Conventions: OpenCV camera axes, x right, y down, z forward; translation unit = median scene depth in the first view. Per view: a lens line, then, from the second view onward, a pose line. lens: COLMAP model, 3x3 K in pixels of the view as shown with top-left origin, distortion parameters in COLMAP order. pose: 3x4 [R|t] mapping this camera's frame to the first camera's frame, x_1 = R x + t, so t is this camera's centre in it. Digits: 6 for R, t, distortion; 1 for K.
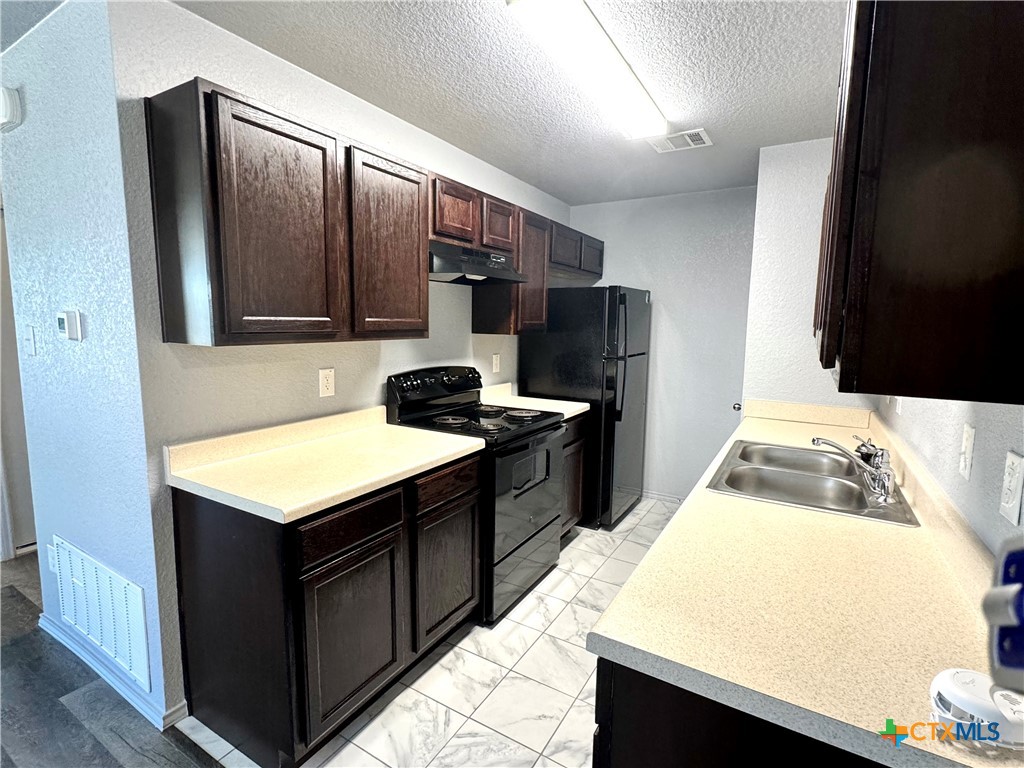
lens RADIAL K [[492.4, 0, 515.4], [0, 492.4, 383.0], [0, 0, 1]] dist [-0.002393, -0.000462]
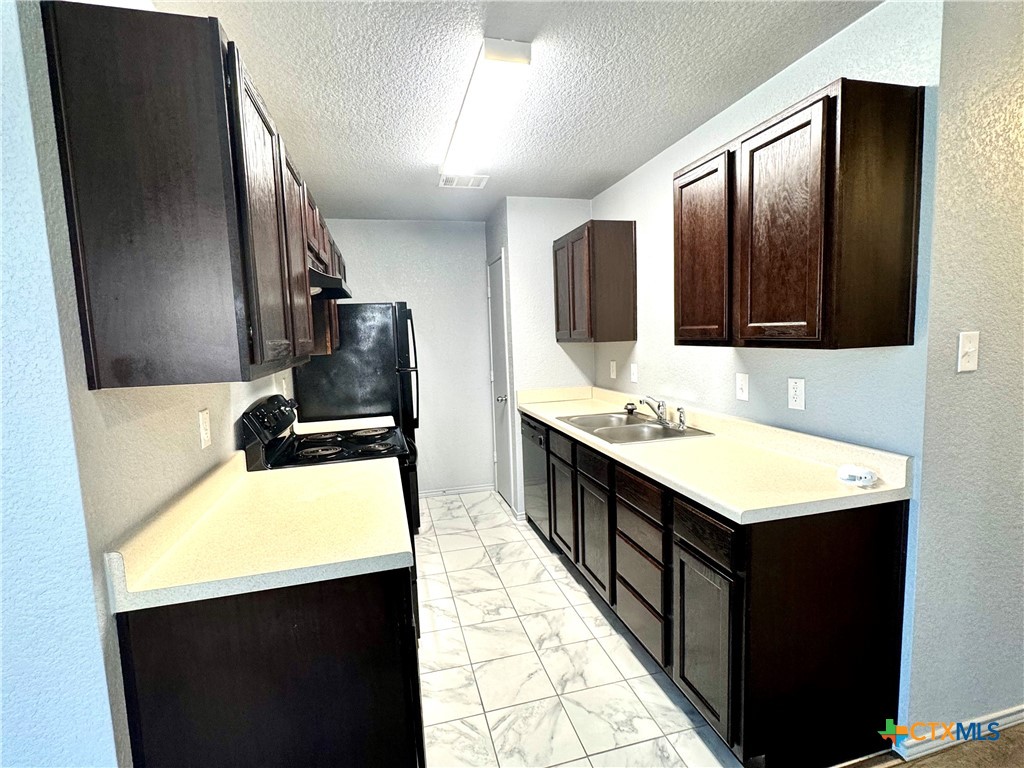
lens RADIAL K [[492.4, 0, 515.1], [0, 492.4, 383.6], [0, 0, 1]] dist [-0.002393, -0.000462]
pose [[0.699579, -0.113721, 0.705448, -0.508807], [0.135953, 0.990404, 0.024835, -0.020866], [-0.701503, 0.078534, 0.708327, 0.115107]]
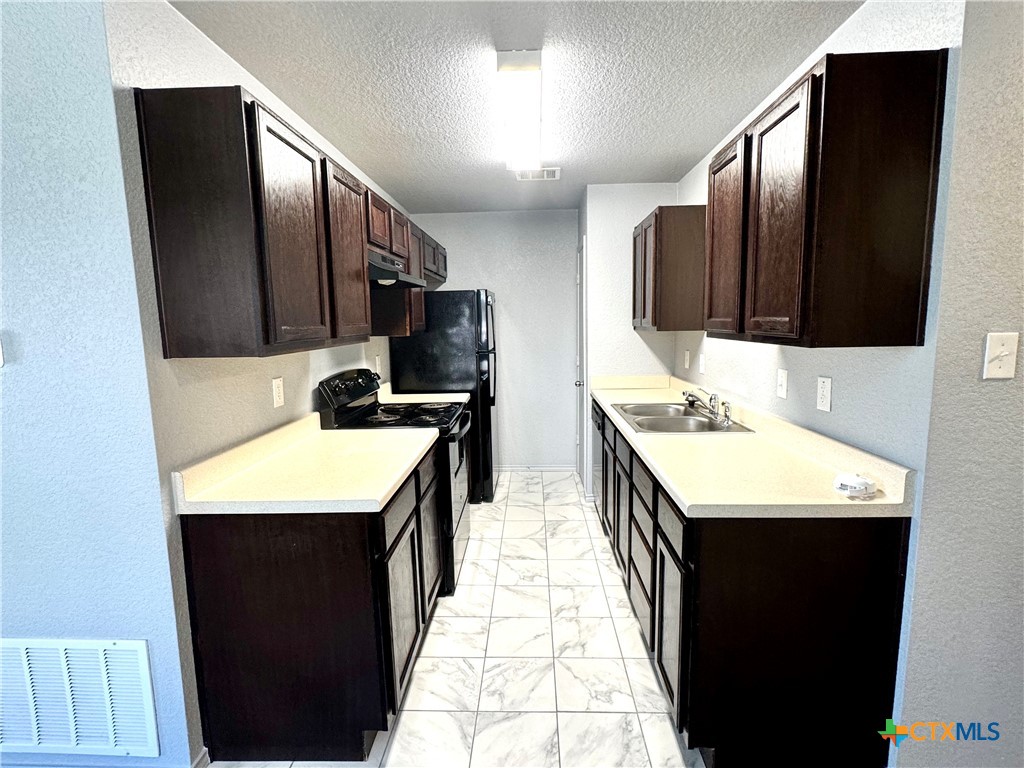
lens RADIAL K [[492.4, 0, 516.5], [0, 492.4, 382.5], [0, 0, 1]] dist [-0.002393, -0.000462]
pose [[0.876529, -0.092954, 0.472289, -0.379039], [0.092517, 0.995417, 0.024210, -0.000127], [-0.472375, 0.022474, 0.881111, -0.068055]]
